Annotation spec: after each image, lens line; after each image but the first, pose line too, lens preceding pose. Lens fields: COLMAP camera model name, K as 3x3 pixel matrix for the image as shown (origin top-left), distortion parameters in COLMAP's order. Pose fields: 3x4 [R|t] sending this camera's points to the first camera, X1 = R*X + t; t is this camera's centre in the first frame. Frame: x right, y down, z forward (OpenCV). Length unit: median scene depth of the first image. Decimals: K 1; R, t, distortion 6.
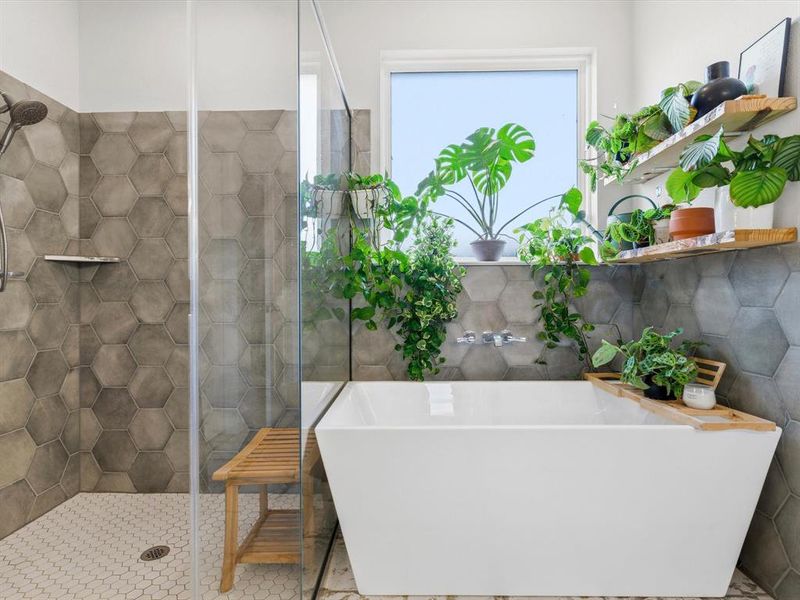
lens RADIAL K [[428.8, 0, 399.6], [0, 428.8, 297.0], [0, 0, 1]] dist [0.002291, 0.000361]
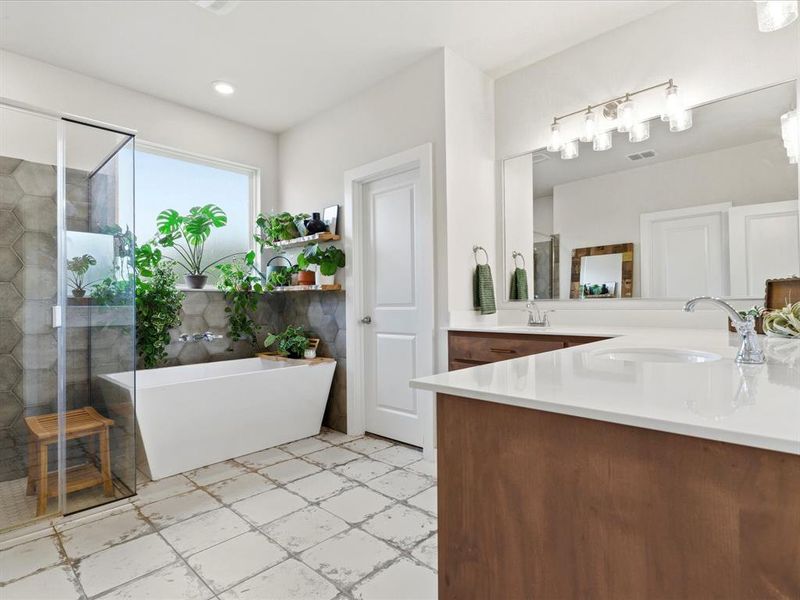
lens RADIAL K [[428.8, 0, 399.6], [0, 428.8, 297.0], [0, 0, 1]] dist [0.002291, 0.000361]
pose [[0.676870, 0.007267, 0.736067, -0.498555], [0.004174, 0.999897, -0.013710, -0.030837], [-0.736091, 0.012352, 0.676770, -0.678372]]
